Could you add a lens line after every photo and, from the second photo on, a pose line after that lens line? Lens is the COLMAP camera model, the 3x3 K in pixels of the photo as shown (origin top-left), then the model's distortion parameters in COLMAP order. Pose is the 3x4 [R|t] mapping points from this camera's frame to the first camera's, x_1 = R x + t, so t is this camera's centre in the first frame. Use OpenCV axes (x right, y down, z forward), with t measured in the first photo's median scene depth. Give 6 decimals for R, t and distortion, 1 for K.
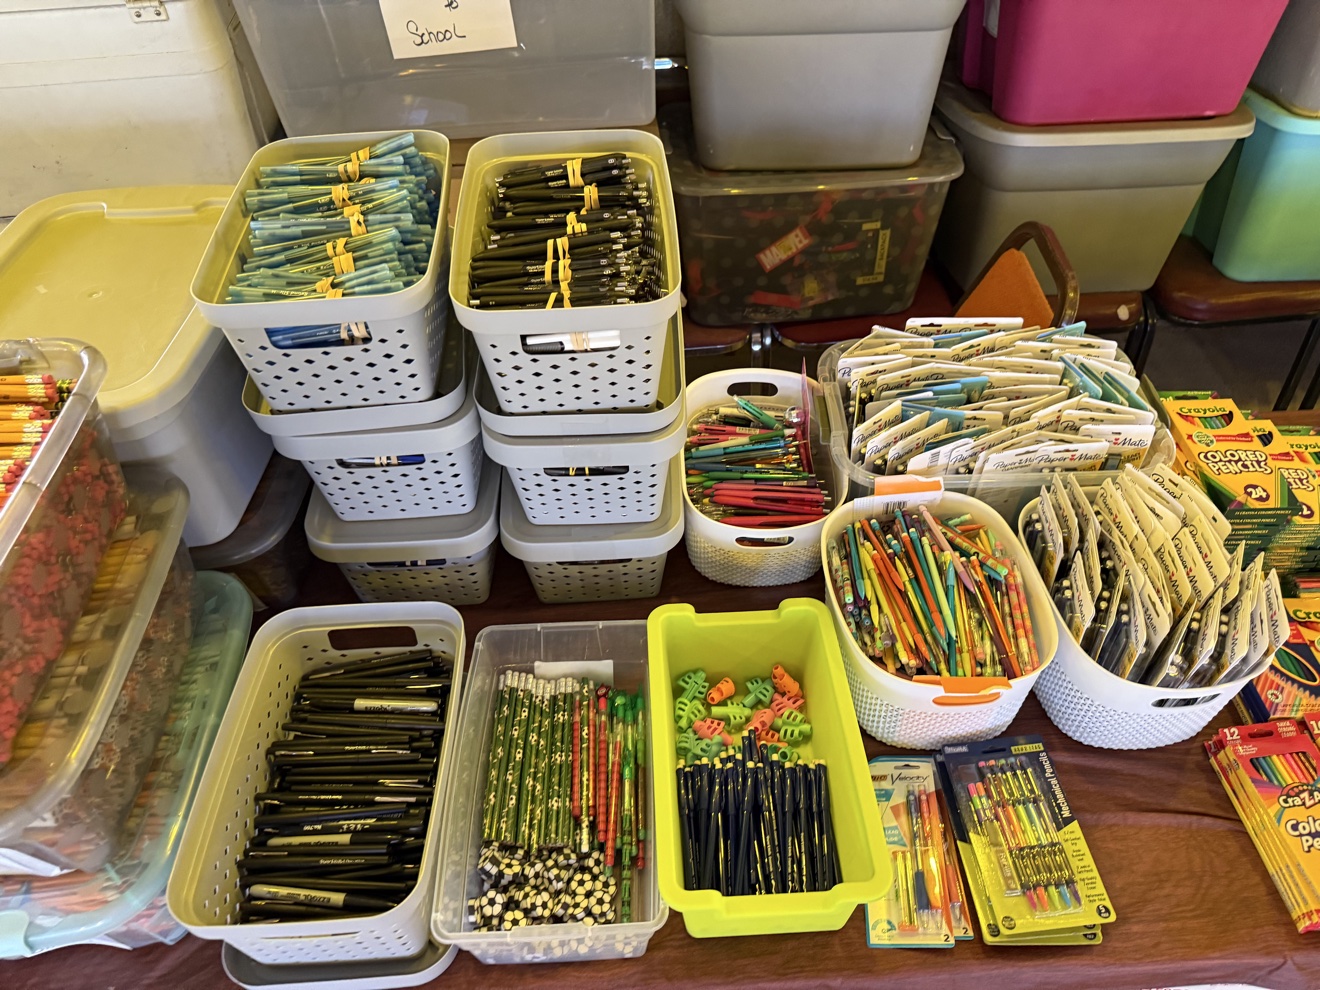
lens RADIAL K [[916.0, 0, 660.0], [0, 916.0, 495.0], [0, 0, 1]] dist [-0.015325, -0.002699]
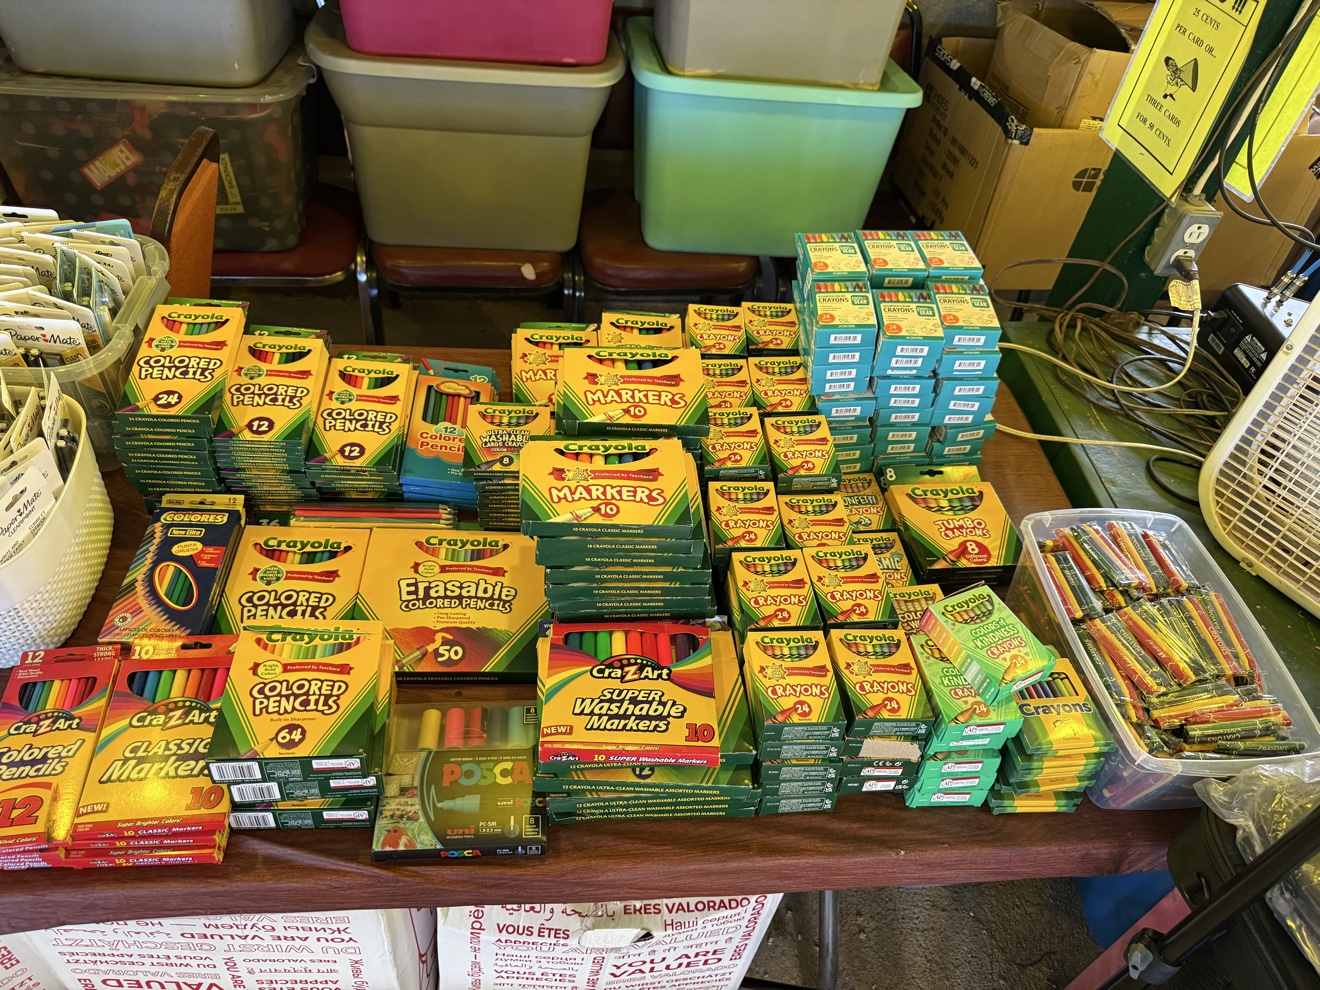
lens RADIAL K [[916.0, 0, 660.0], [0, 916.0, 495.0], [0, 0, 1]] dist [-0.015325, -0.002699]
pose [[0.995081, 0.069513, 0.070583, 0.656463], [-0.068414, 0.997497, -0.017874, 0.045387], [-0.071649, 0.012958, 0.997346, 0.040892]]
